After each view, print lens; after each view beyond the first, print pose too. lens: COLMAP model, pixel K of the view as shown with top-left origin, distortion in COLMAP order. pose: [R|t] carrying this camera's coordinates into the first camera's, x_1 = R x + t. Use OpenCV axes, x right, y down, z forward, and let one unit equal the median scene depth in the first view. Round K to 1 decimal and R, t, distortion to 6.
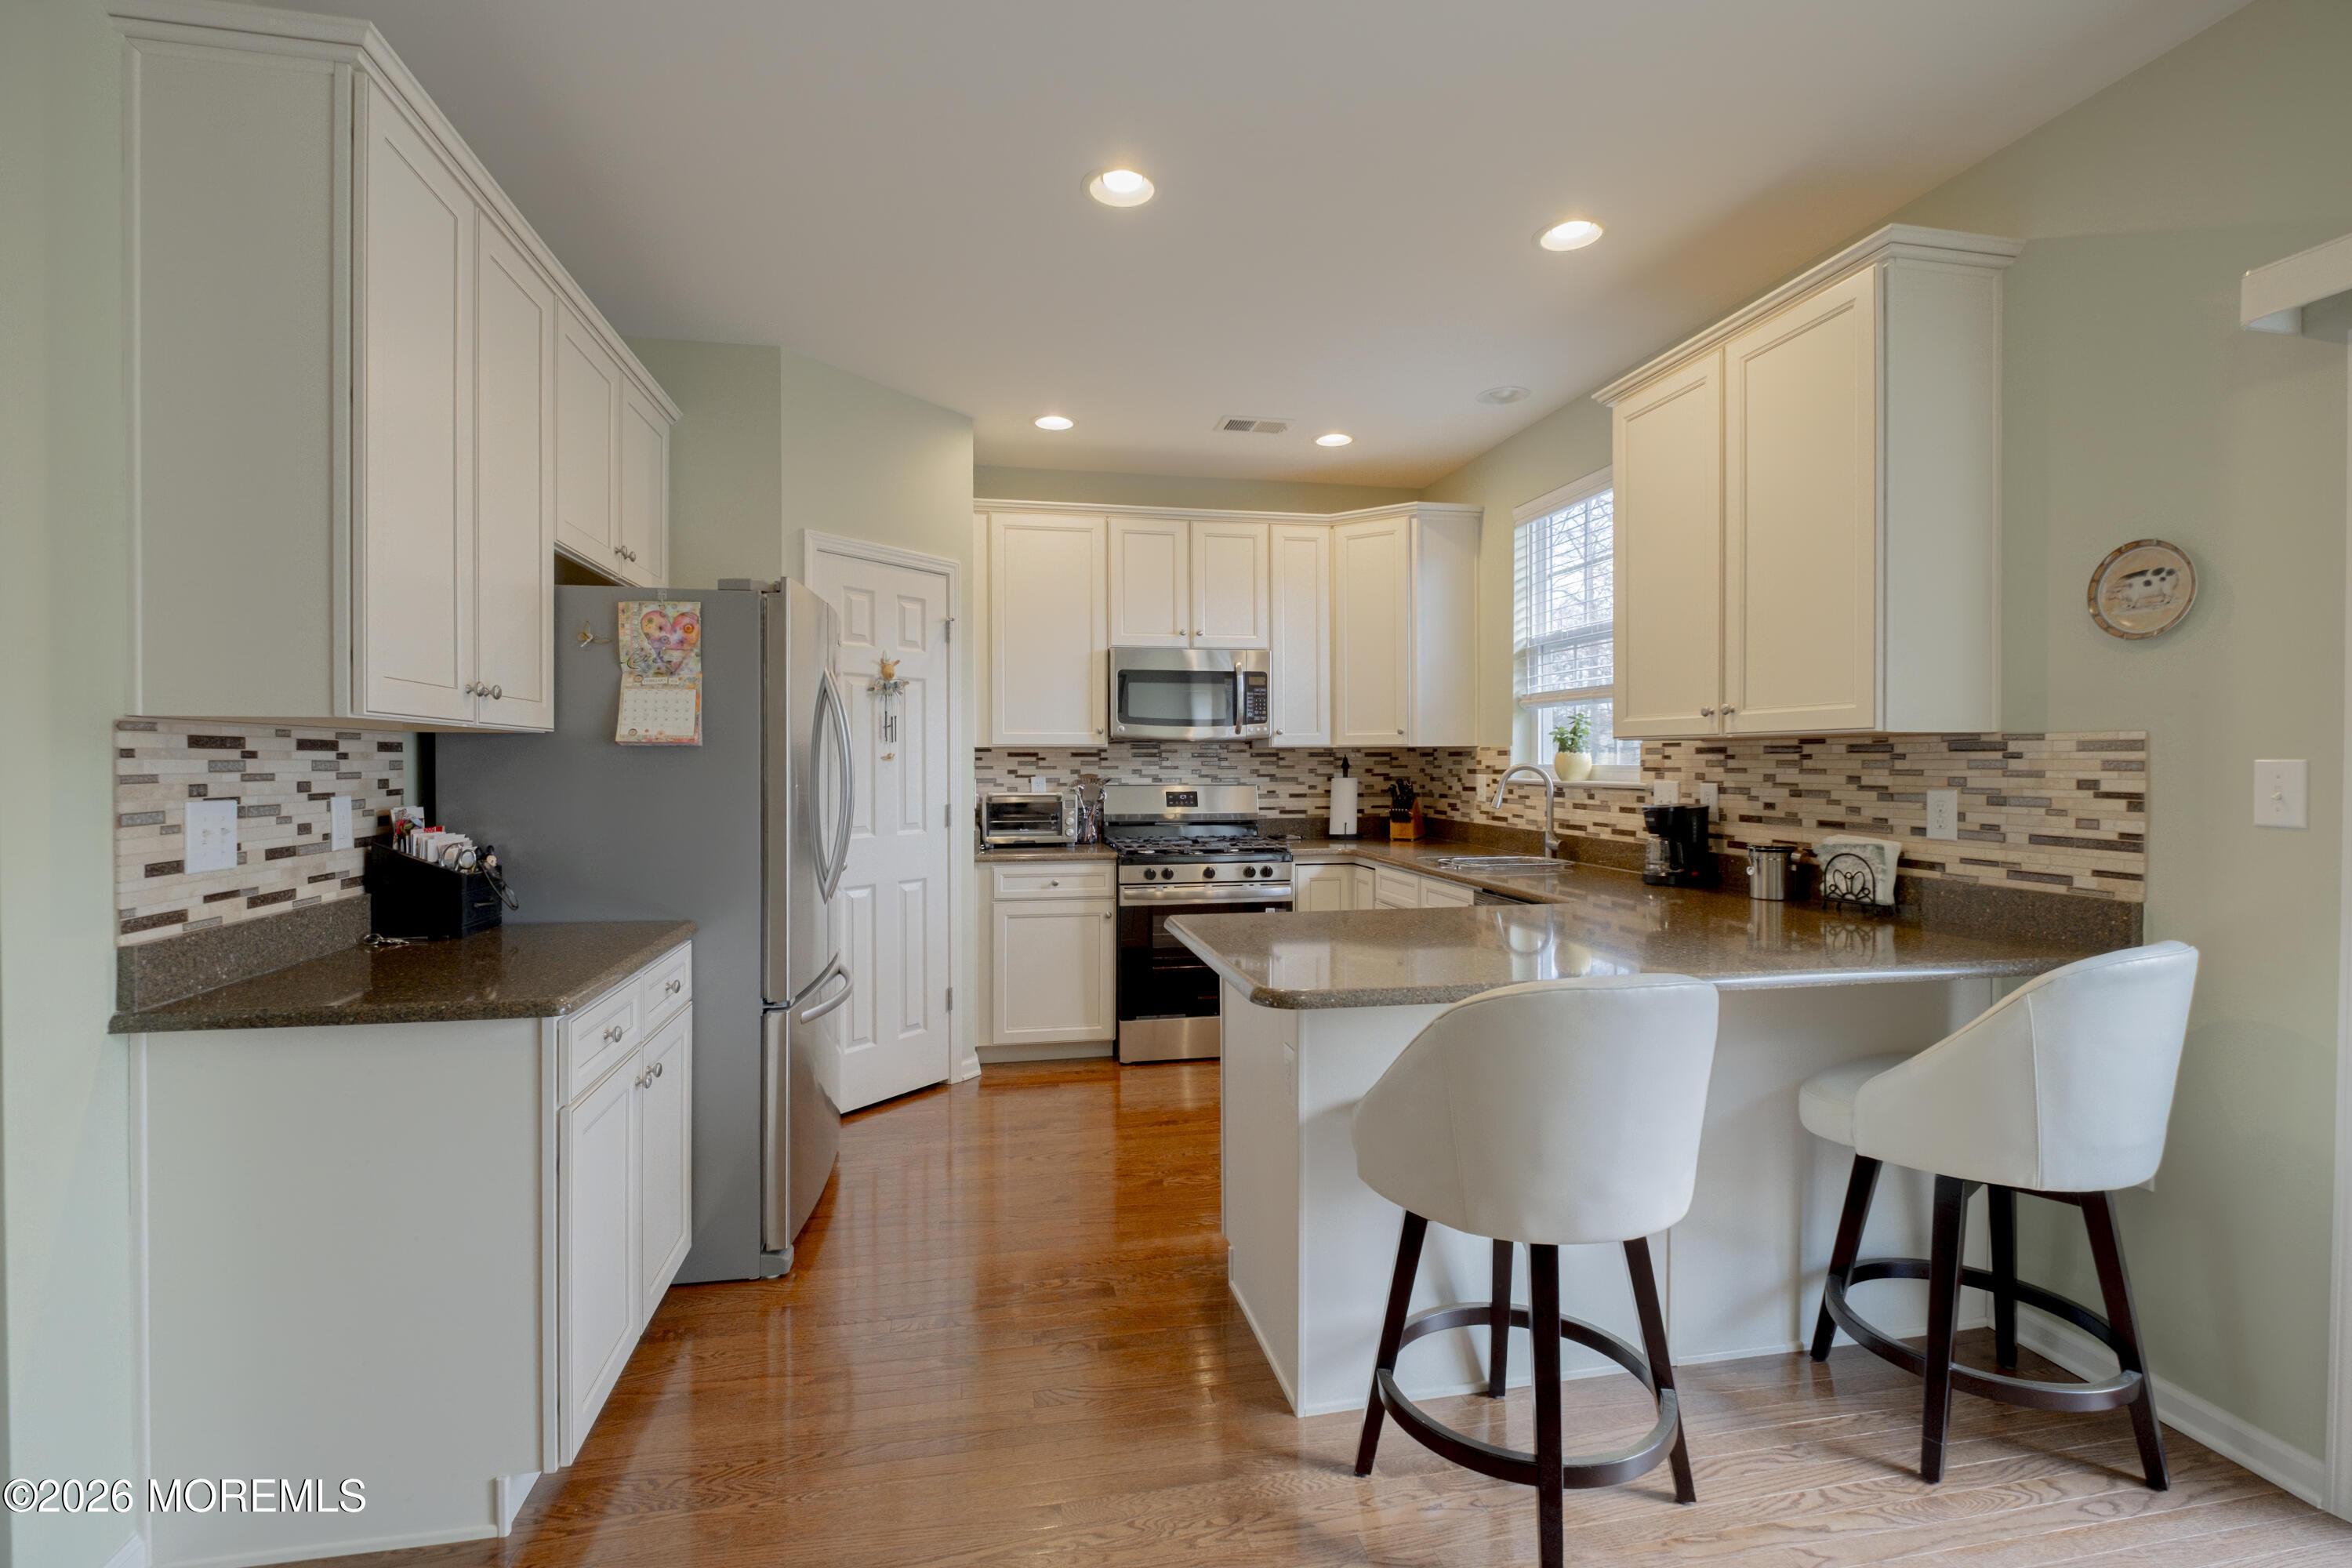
lens RADIAL K [[1066.9, 0, 1175.3], [0, 1066.9, 775.8], [0, 0, 1]] dist [0.002222, -0.000396]
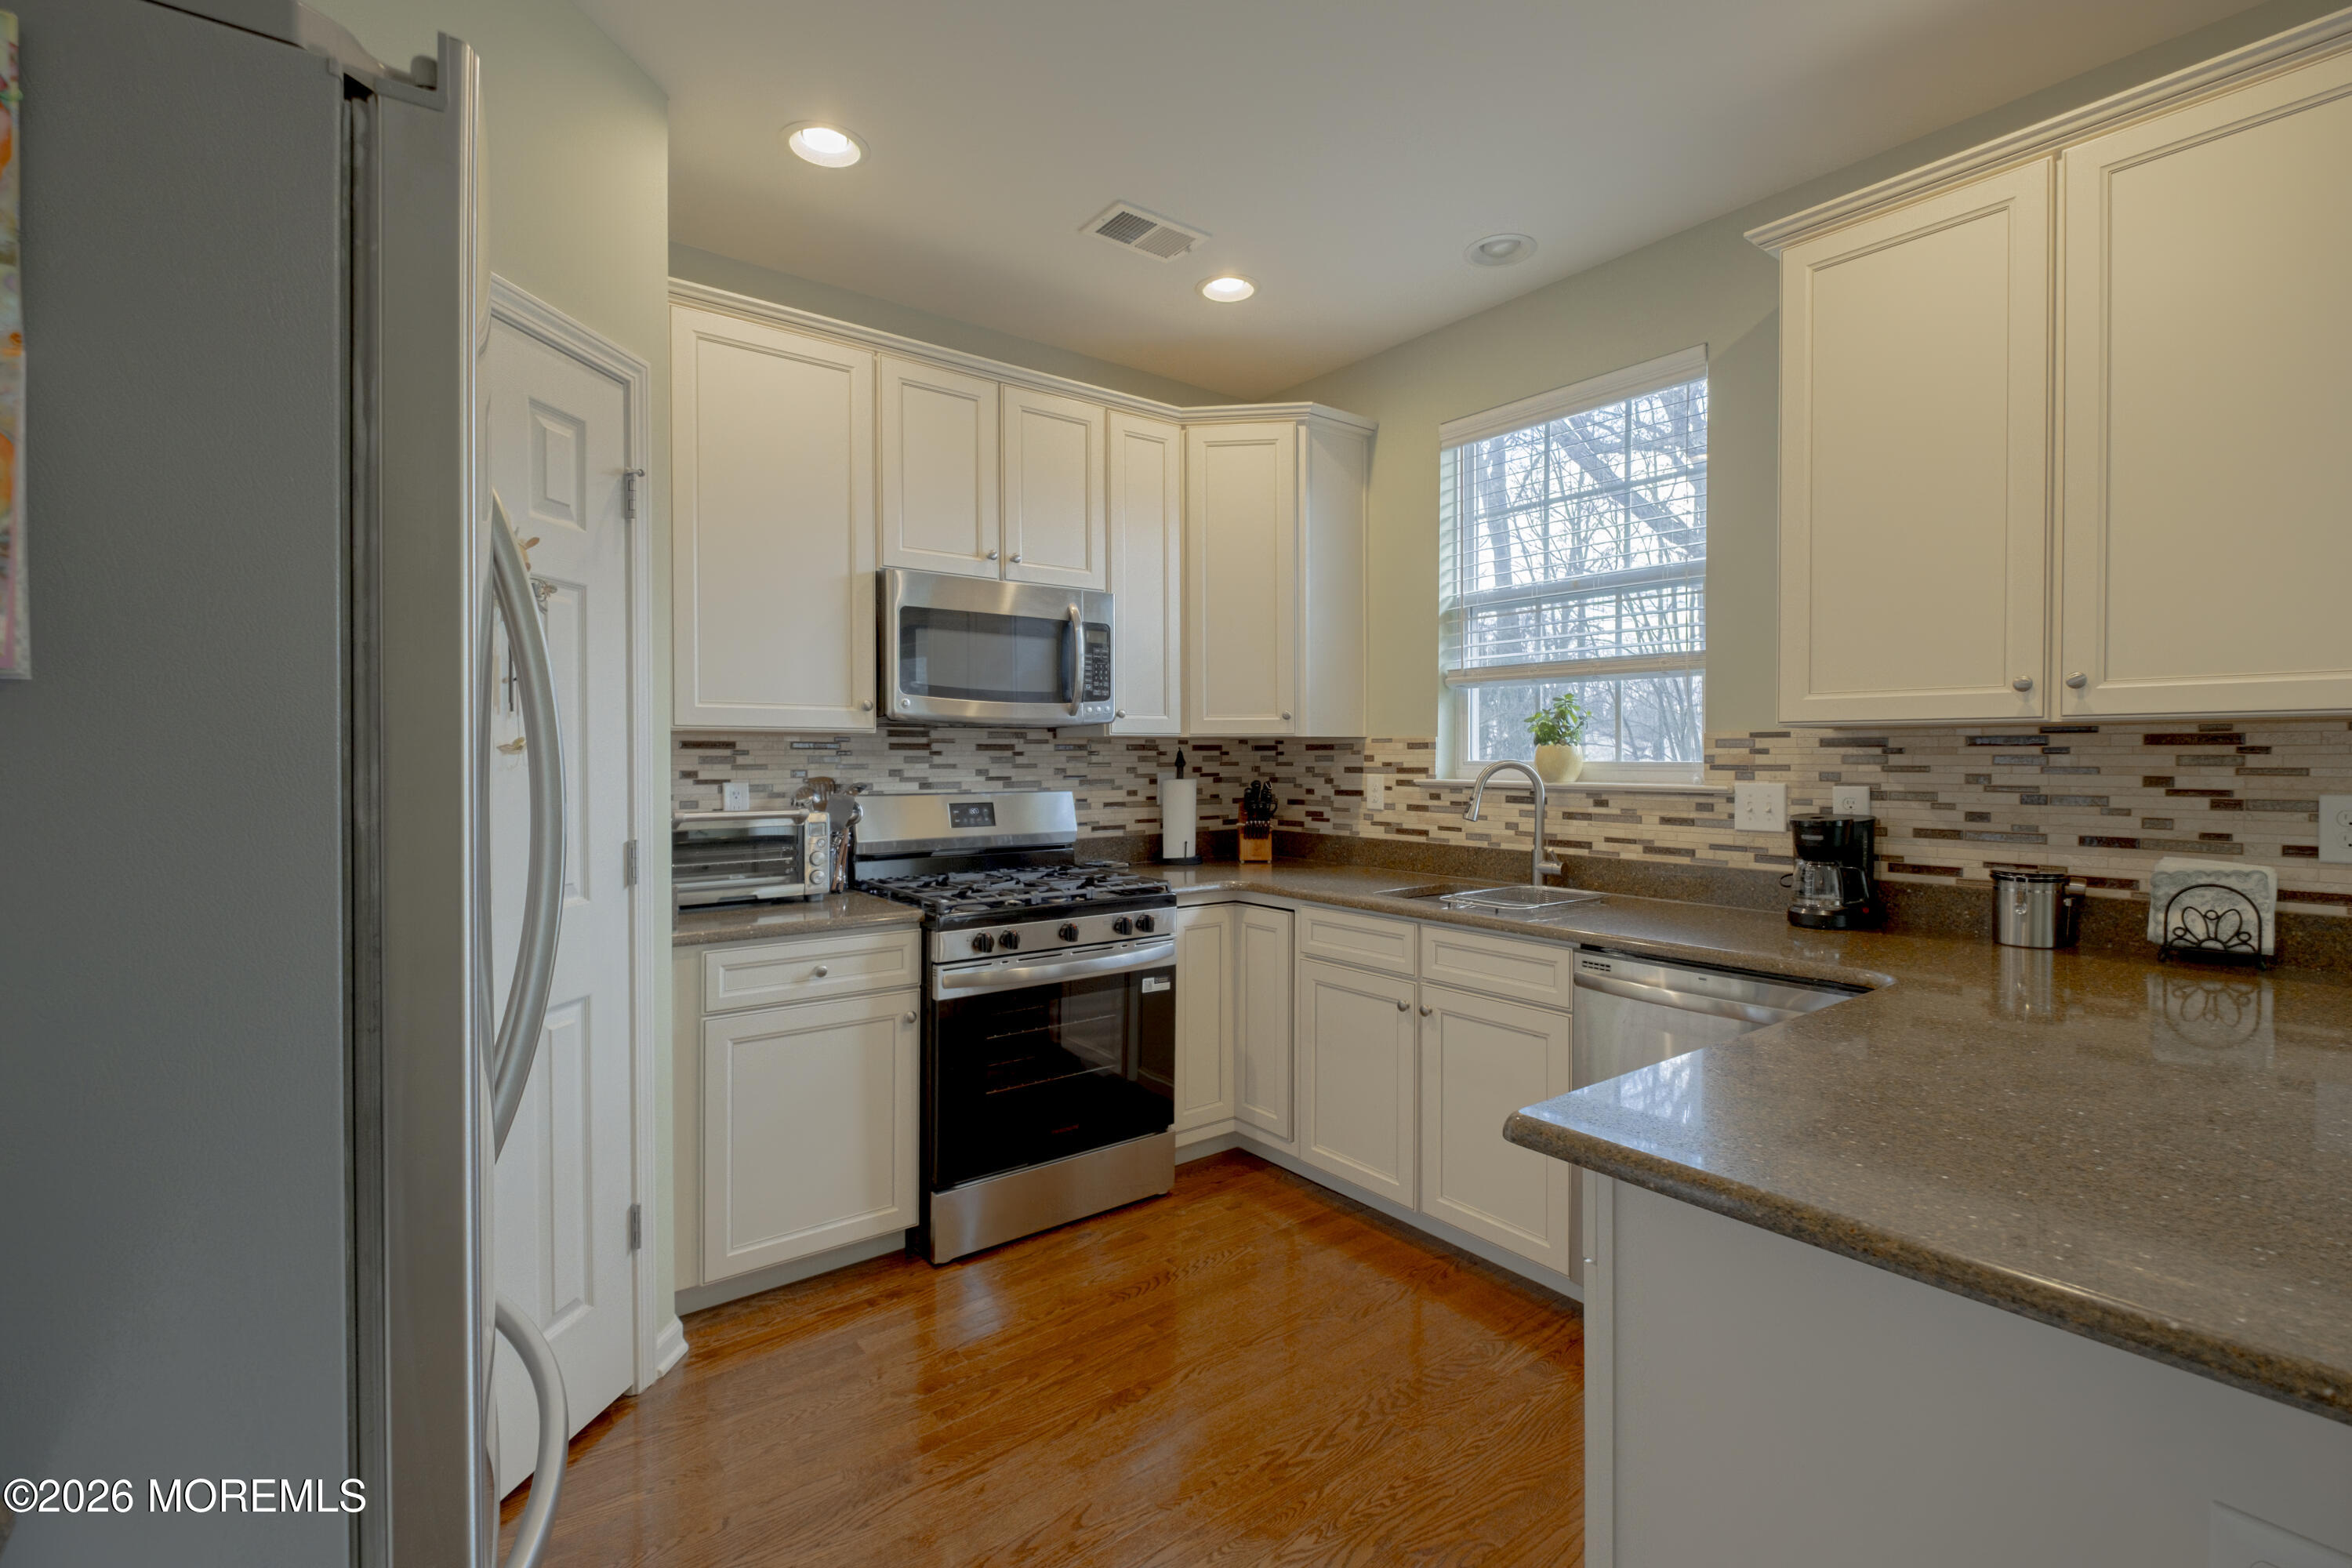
lens RADIAL K [[1066.9, 0, 1181.8], [0, 1066.9, 773.4], [0, 0, 1]] dist [0.002222, -0.000396]
pose [[0.895116, -0.005934, 0.445794, -0.210093], [0.005563, 0.999982, 0.002142, -0.005004], [-0.445798, 0.000563, 0.895133, 0.446704]]
